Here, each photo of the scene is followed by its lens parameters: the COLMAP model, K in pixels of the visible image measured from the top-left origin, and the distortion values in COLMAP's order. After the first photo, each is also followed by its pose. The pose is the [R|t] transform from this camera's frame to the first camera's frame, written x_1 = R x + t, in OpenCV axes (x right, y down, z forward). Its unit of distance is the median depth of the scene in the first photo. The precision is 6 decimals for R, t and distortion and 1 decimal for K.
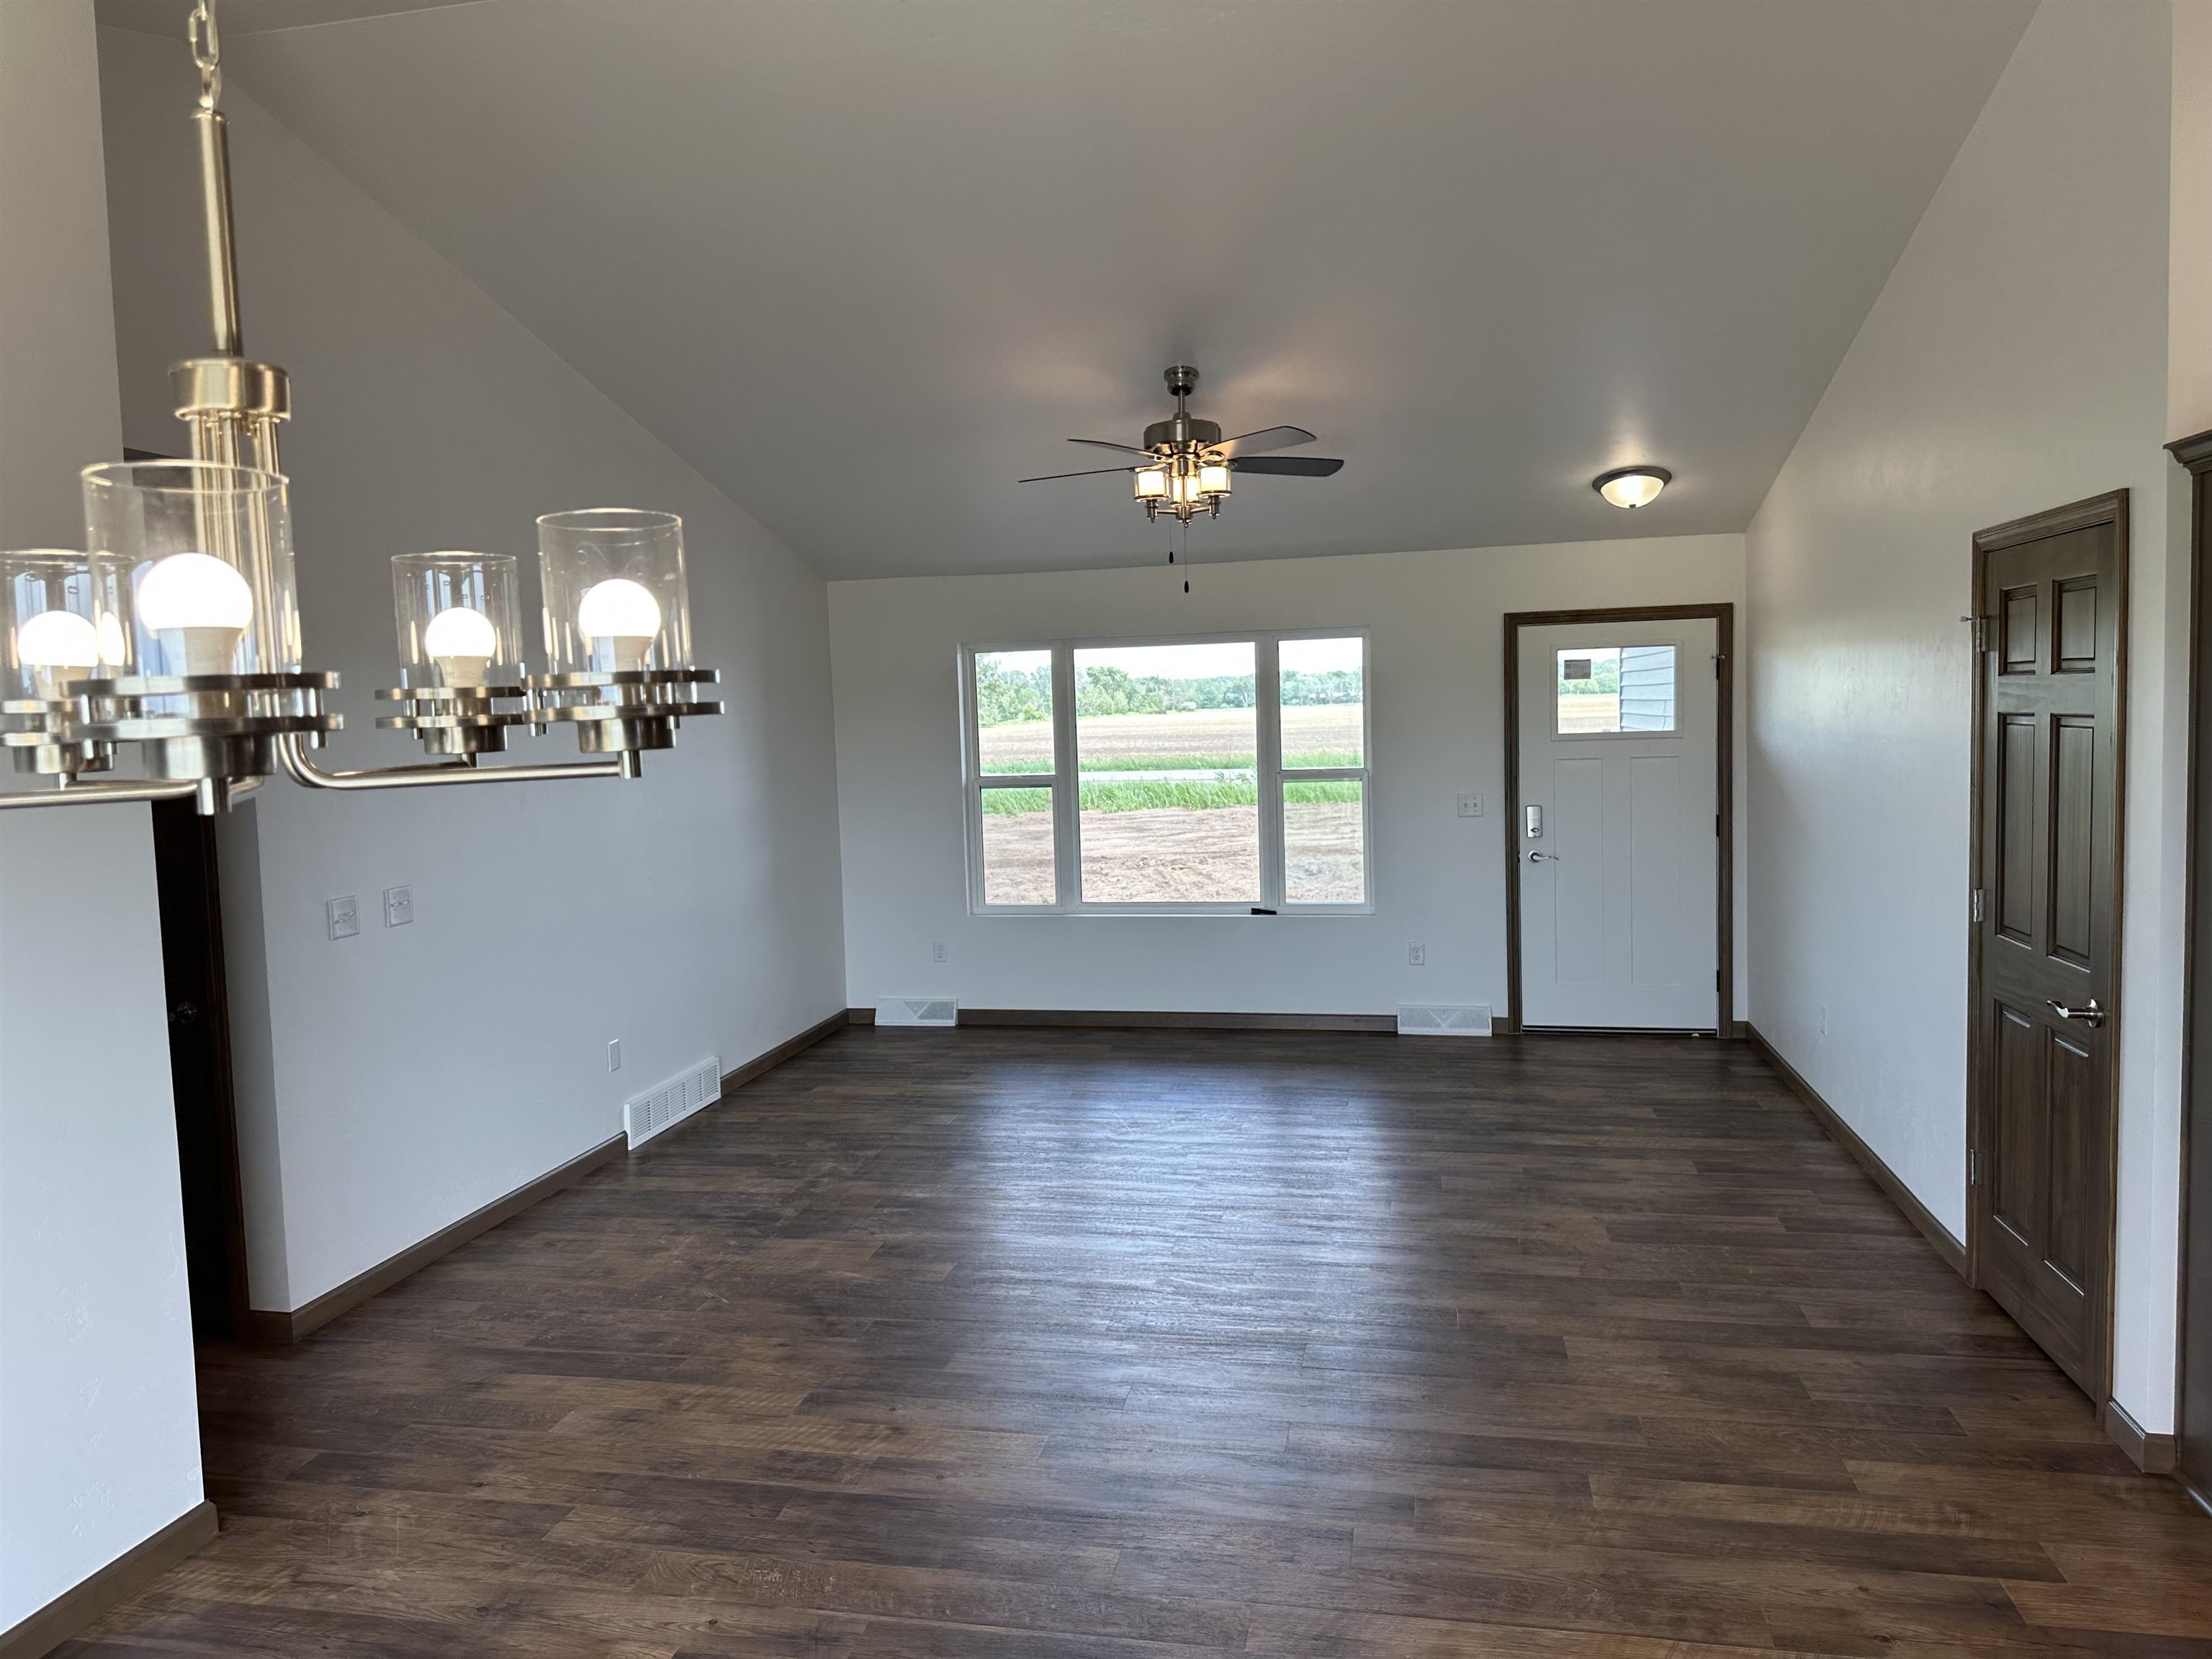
lens RADIAL K [[1544.7, 0, 1104.8], [0, 1544.7, 828.7], [0, 0, 1]] dist [0.034387, -0.004930]
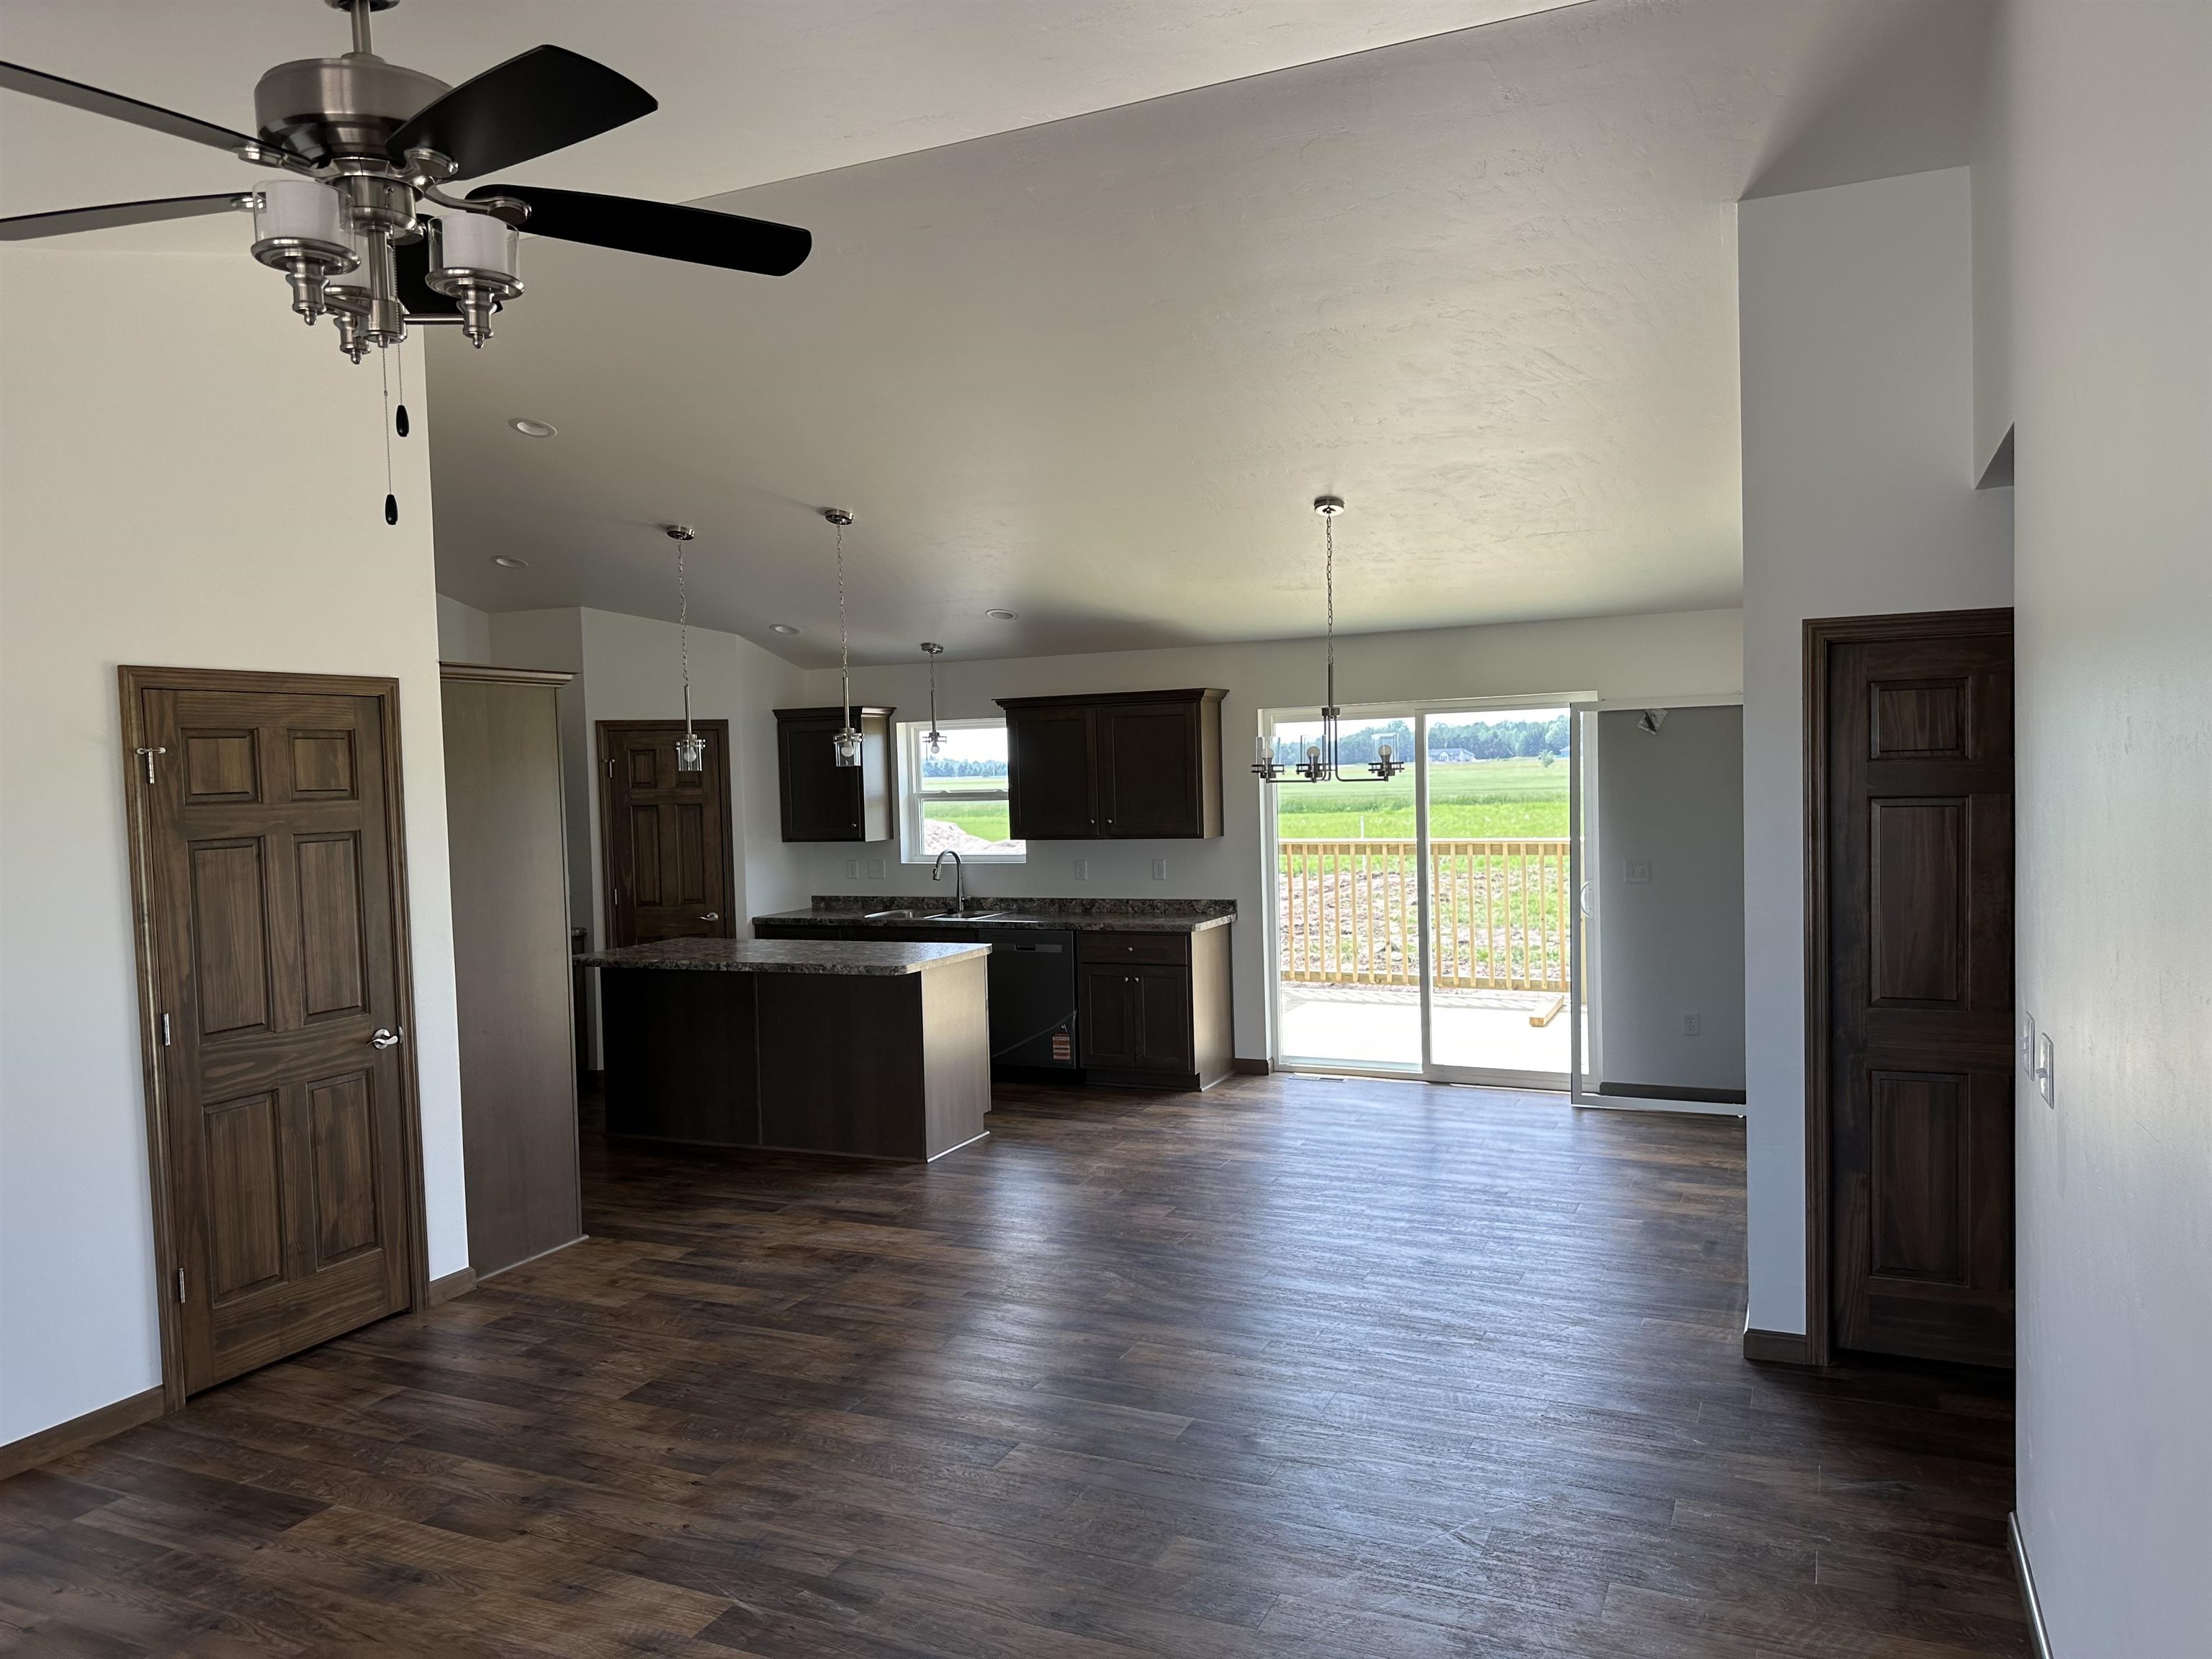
lens RADIAL K [[1544.7, 0, 1102.6], [0, 1544.7, 831.3], [0, 0, 1]] dist [0.034387, -0.004930]
pose [[-0.972177, 0.047608, 0.229361, -0.265579], [0.074305, 0.991239, 0.109200, -0.138028], [-0.222152, 0.123204, -0.967196, 1.742316]]
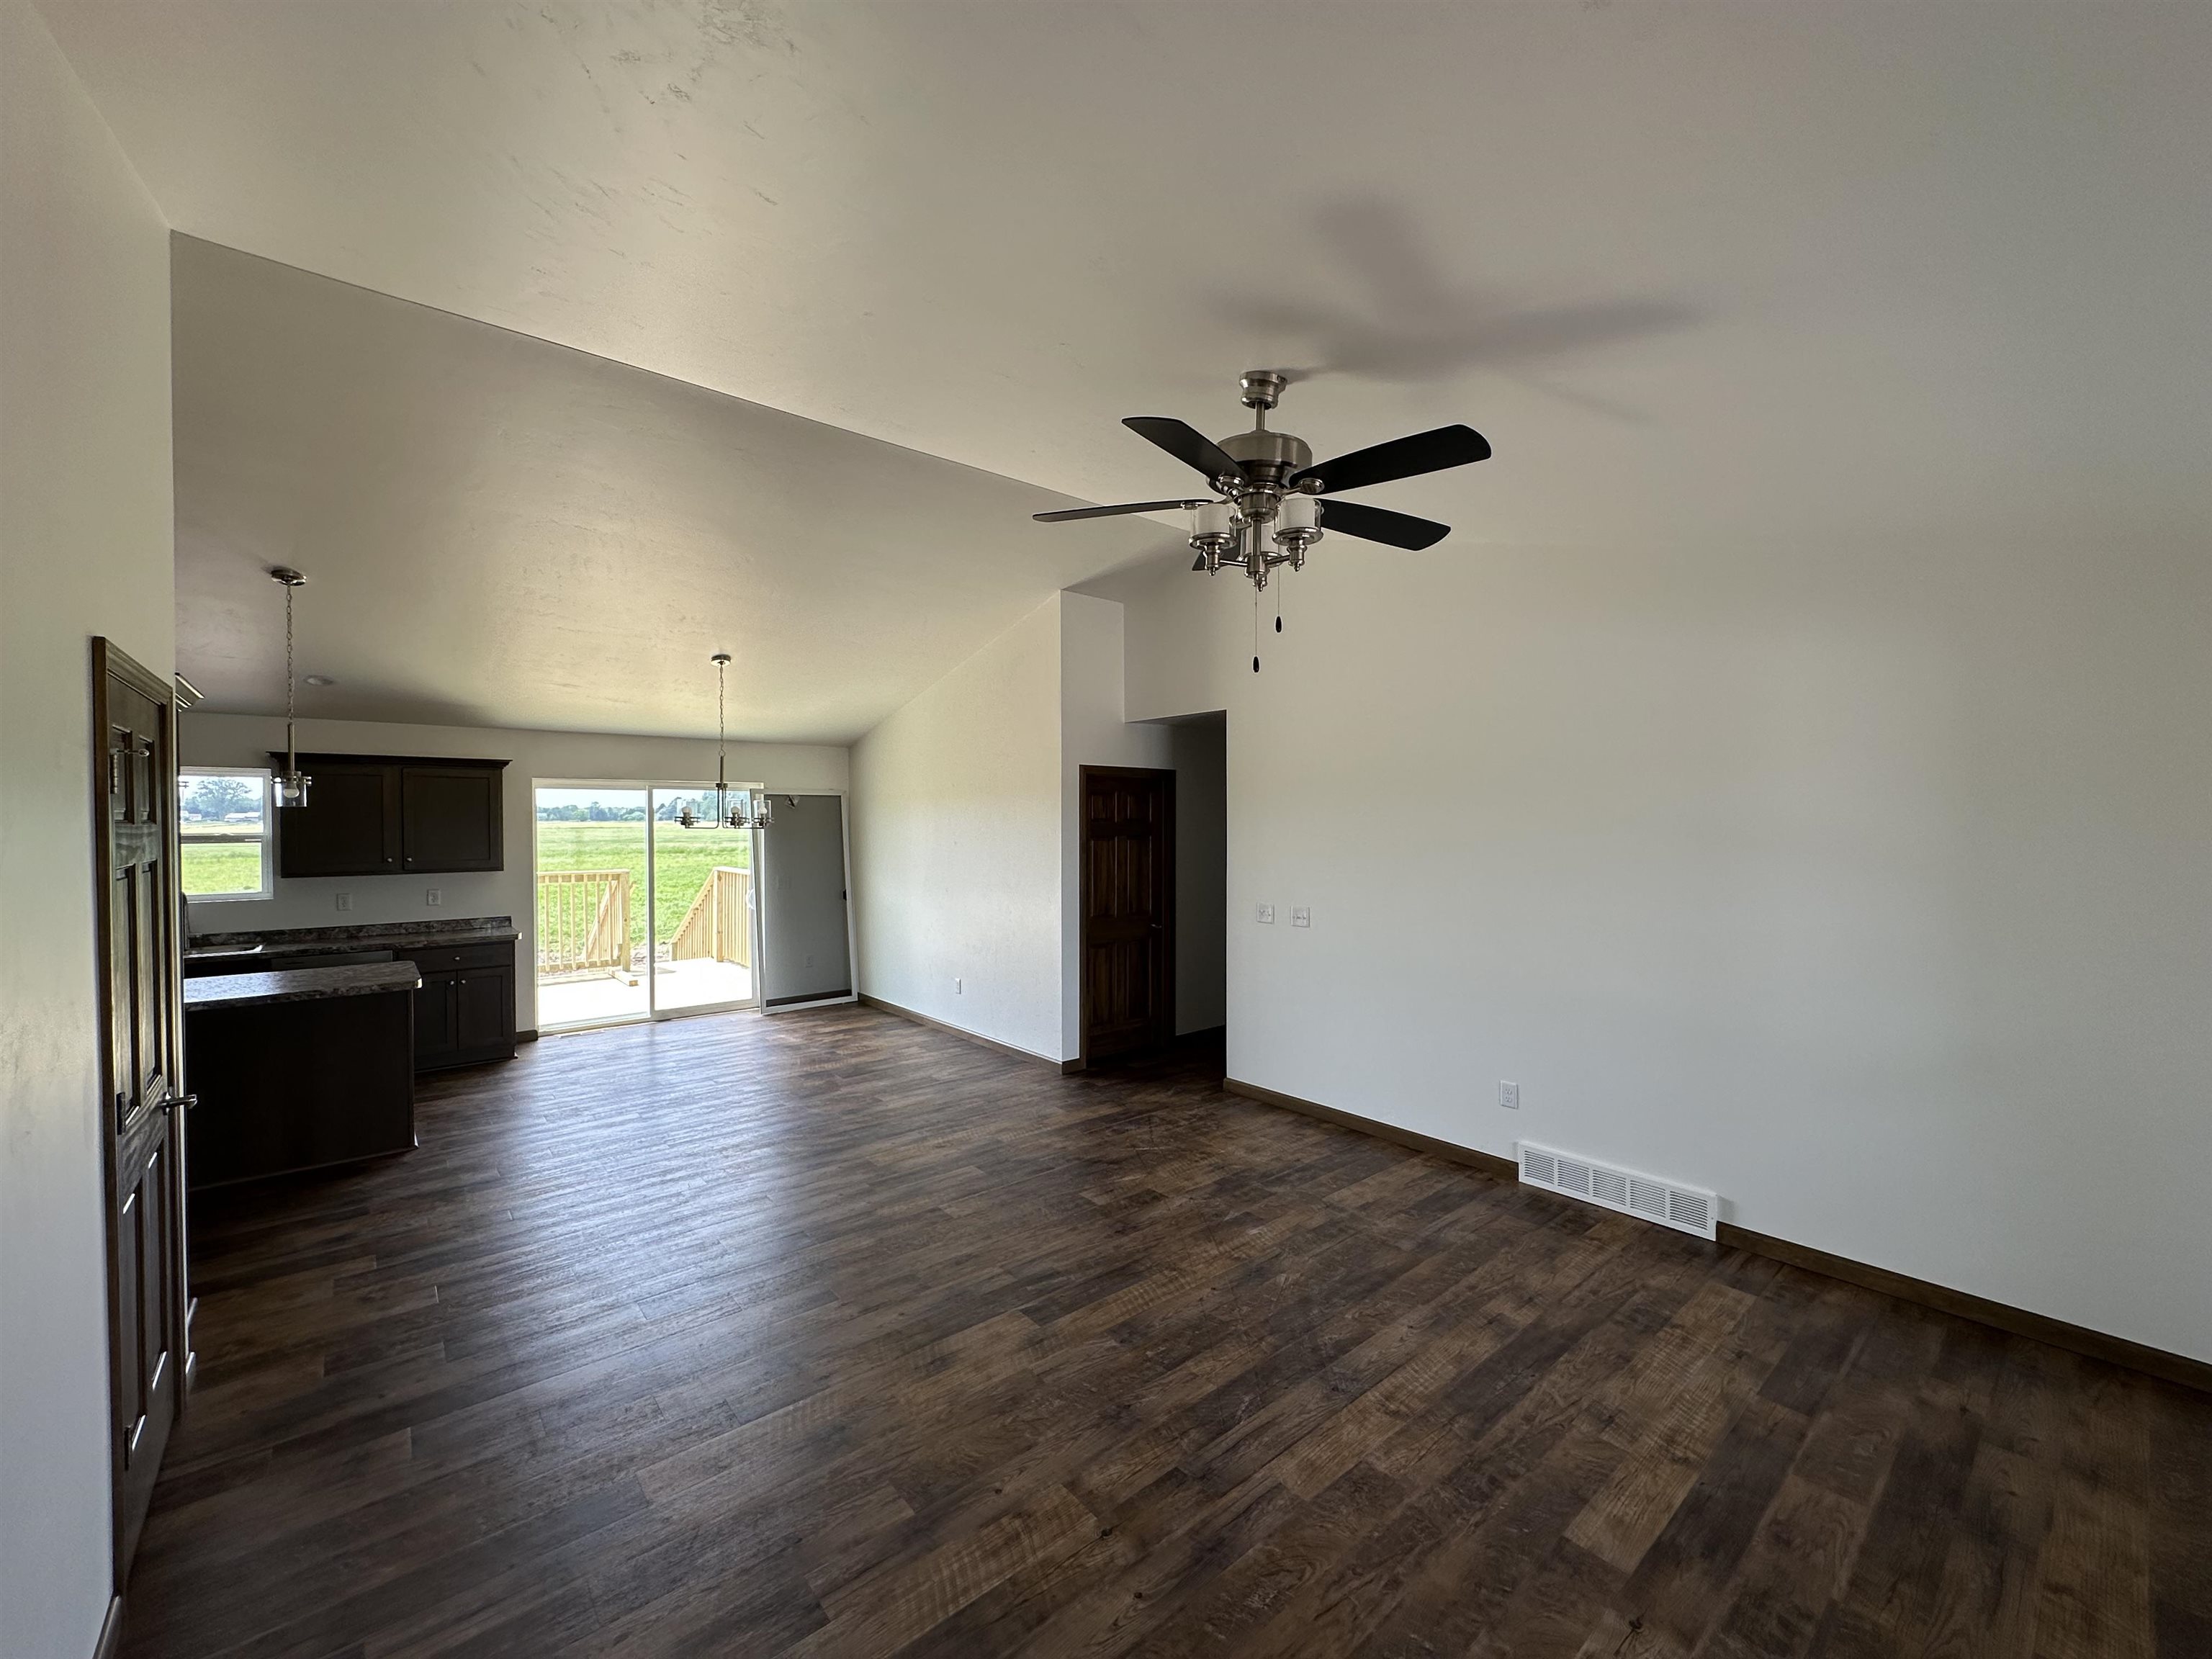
lens RADIAL K [[883.2, 0, 1099.4], [0, 883.2, 831.0], [0, 0, 1]] dist [-0.001786, -0.000384]
pose [[-0.622890, 0.039081, -0.781333, 0.565972], [-0.041477, 0.995697, 0.082869, -0.142526], [0.781210, 0.084025, -0.618588, 1.562091]]
